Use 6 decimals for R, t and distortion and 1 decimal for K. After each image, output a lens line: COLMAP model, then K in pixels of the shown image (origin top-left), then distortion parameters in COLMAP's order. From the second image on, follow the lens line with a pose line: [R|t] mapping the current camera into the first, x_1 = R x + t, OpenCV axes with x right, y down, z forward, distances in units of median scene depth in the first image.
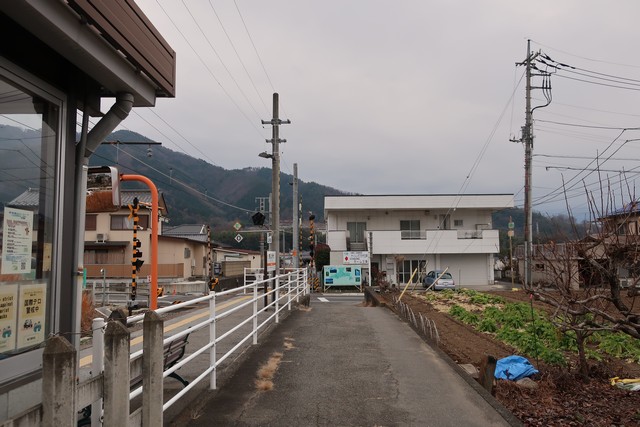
lens RADIAL K [[503.4, 0, 320.0], [0, 503.4, 213.5], [0, 0, 1]] dist [-0.002657, 0.002259]
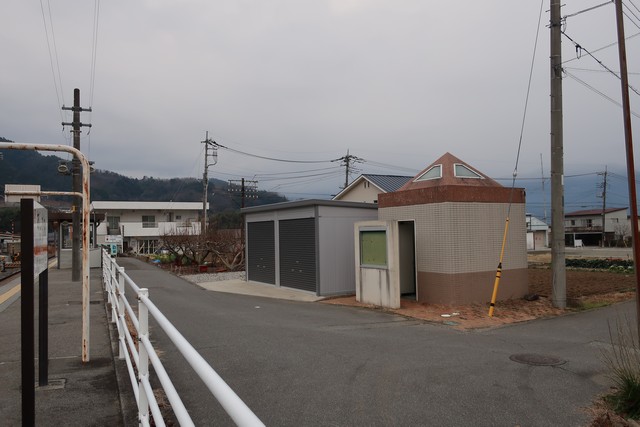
lens RADIAL K [[503.4, 0, 320.0], [0, 503.4, 213.5], [0, 0, 1]] dist [-0.002657, 0.002259]
pose [[0.887979, 0.009346, 0.459789, -0.090849], [-0.026601, 0.999163, 0.031066, -0.068255], [-0.459114, -0.039817, 0.887485, -0.819539]]
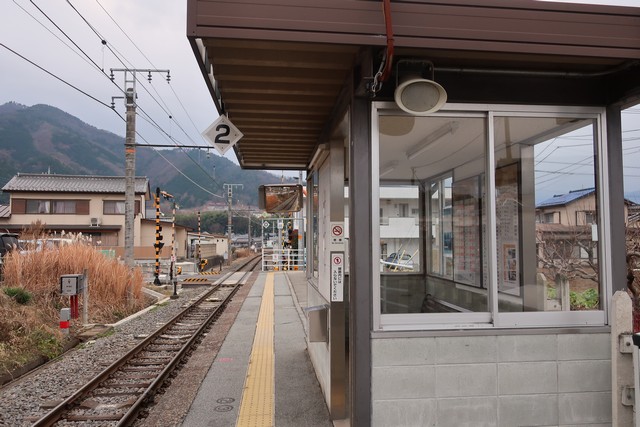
lens RADIAL K [[503.4, 0, 320.0], [0, 503.4, 213.5], [0, 0, 1]] dist [-0.002657, 0.002259]
pose [[0.990730, 0.011424, 0.135365, -0.107601], [-0.015808, 0.999383, 0.031358, -0.009719], [-0.134923, -0.033207, 0.990299, -0.117961]]
